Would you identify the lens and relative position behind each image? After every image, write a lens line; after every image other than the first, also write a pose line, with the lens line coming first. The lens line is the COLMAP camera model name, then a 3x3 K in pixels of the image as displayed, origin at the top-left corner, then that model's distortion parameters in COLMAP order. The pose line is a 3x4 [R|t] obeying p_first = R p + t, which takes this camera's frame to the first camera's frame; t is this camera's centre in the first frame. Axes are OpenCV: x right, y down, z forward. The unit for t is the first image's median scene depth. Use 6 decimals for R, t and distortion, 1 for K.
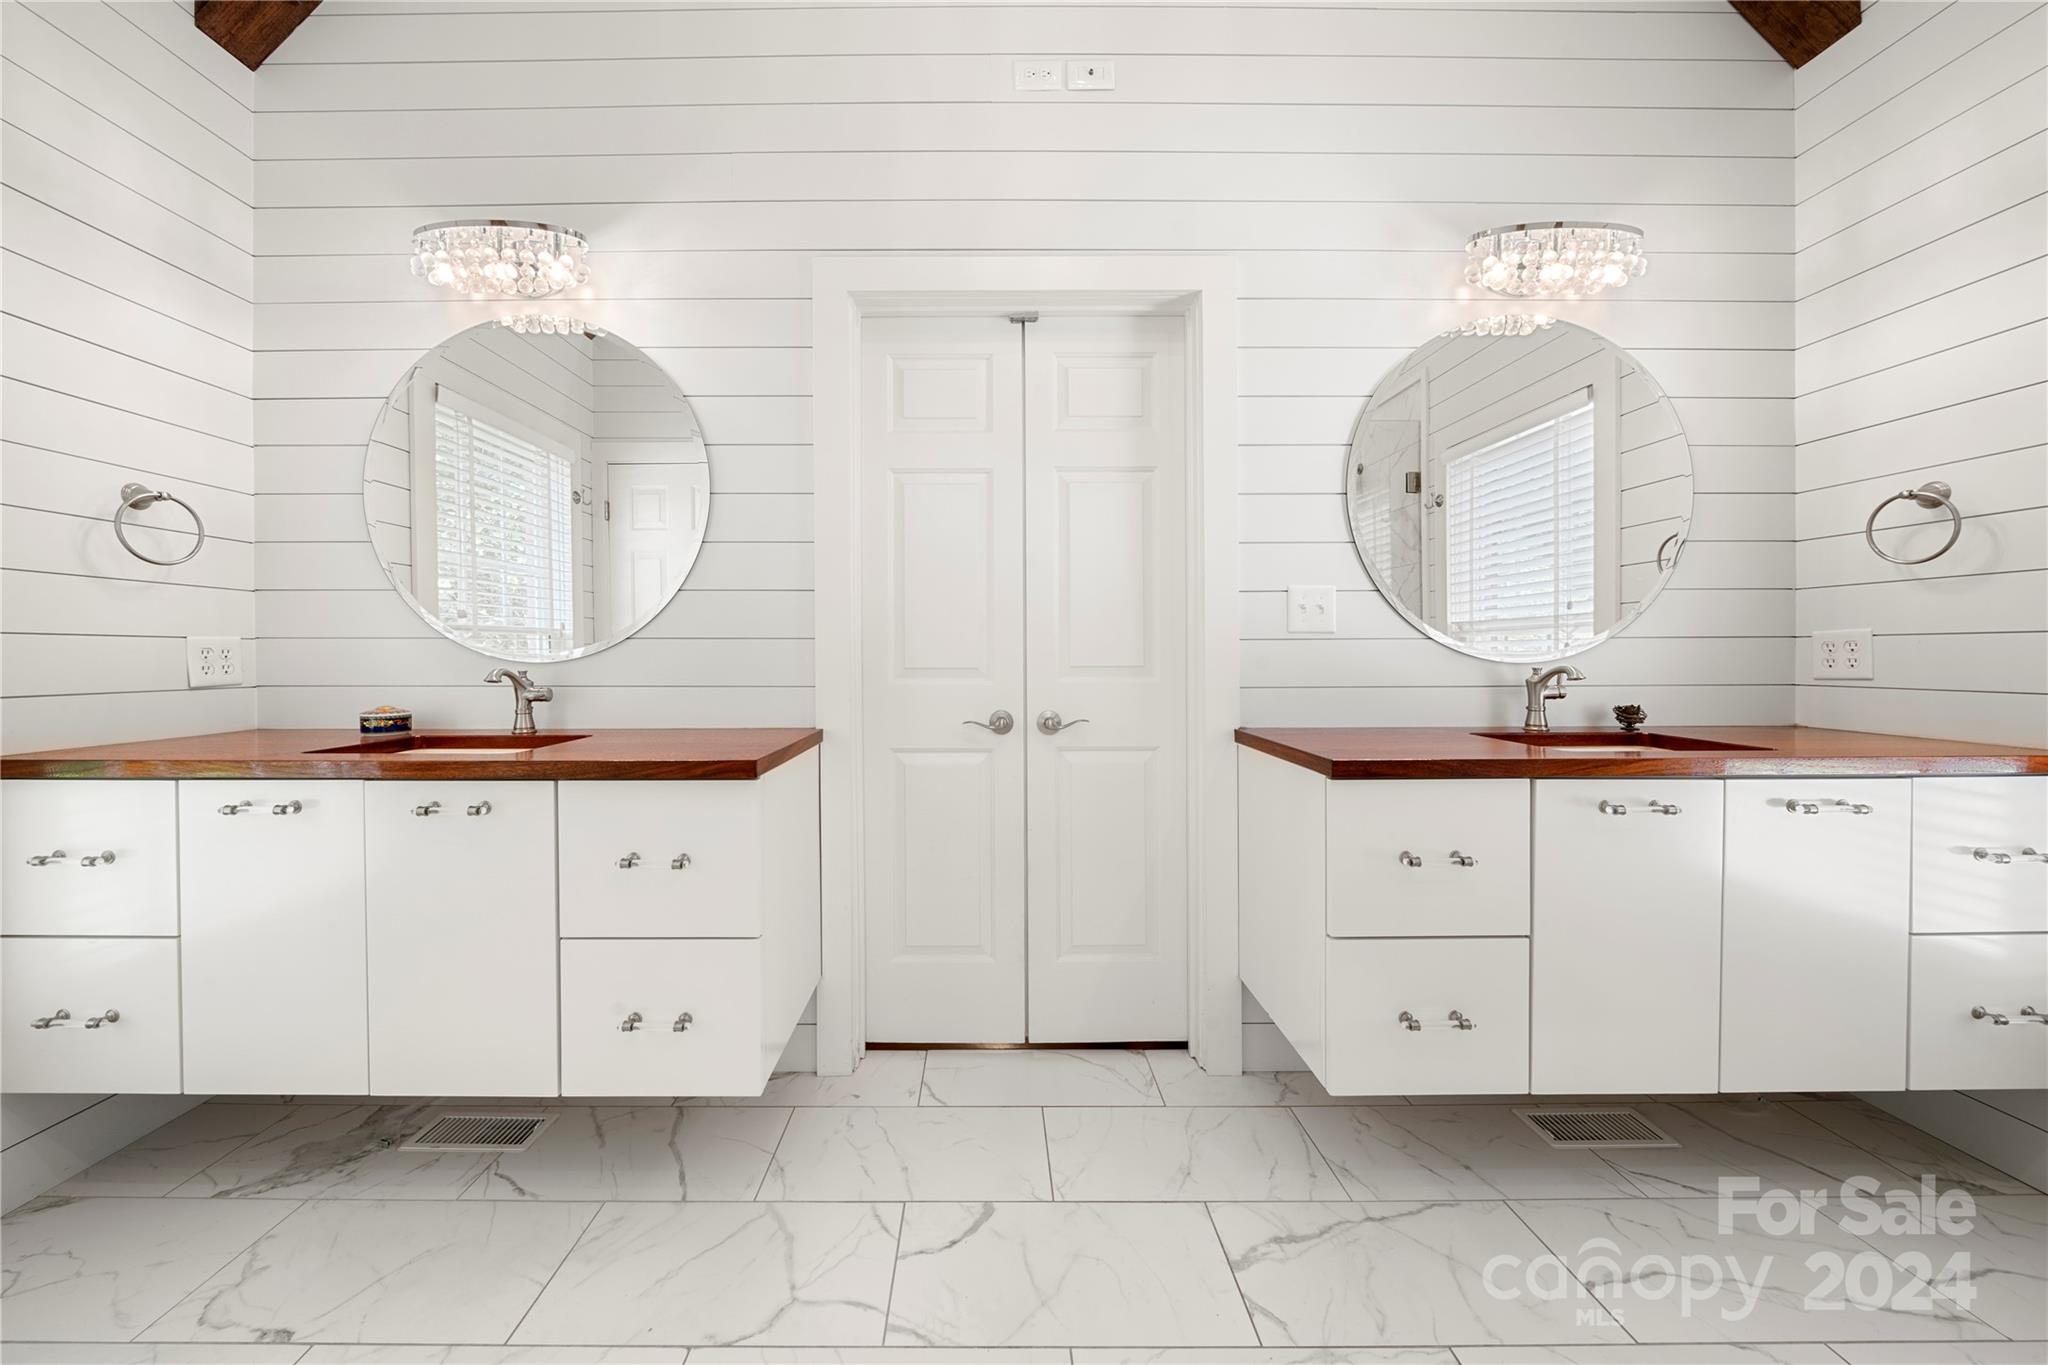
lens RADIAL K [[721.4, 0, 979.1], [0, 721.4, 652.7], [0, 0, 1]] dist [-0.004621, -0.000143]
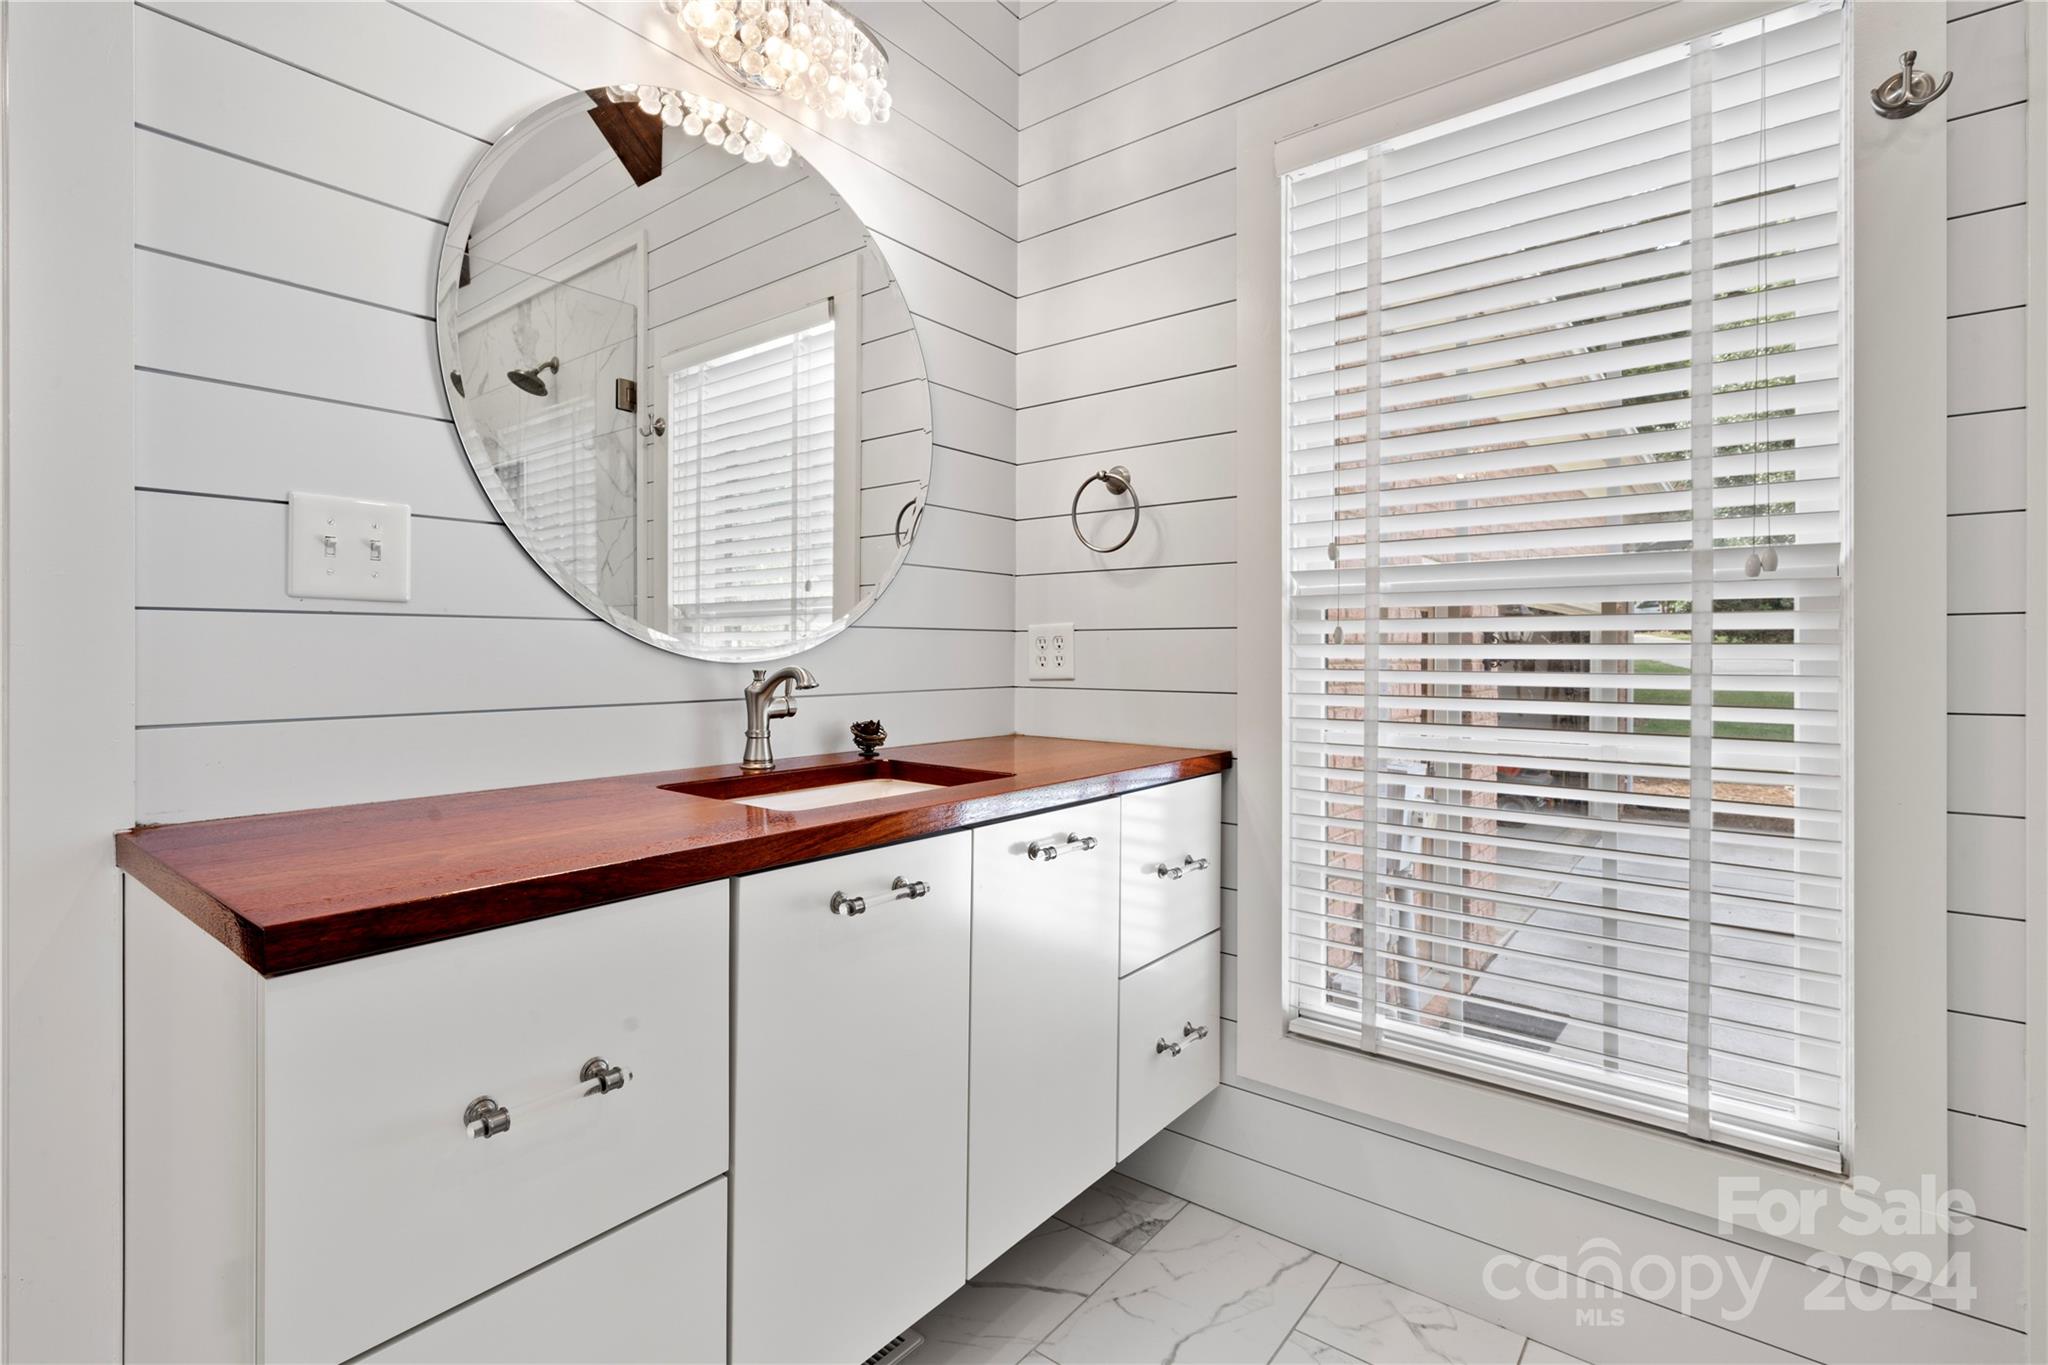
lens RADIAL K [[937.3, 0, 1032.7], [0, 937.3, 655.7], [0, 0, 1]] dist [-0.001625, 0.000422]
pose [[0.612988, 0.001279, 0.790091, 0.264868], [-0.005465, 0.999982, 0.002621, 0.004526], [-0.790073, -0.005924, 0.612984, 0.295981]]
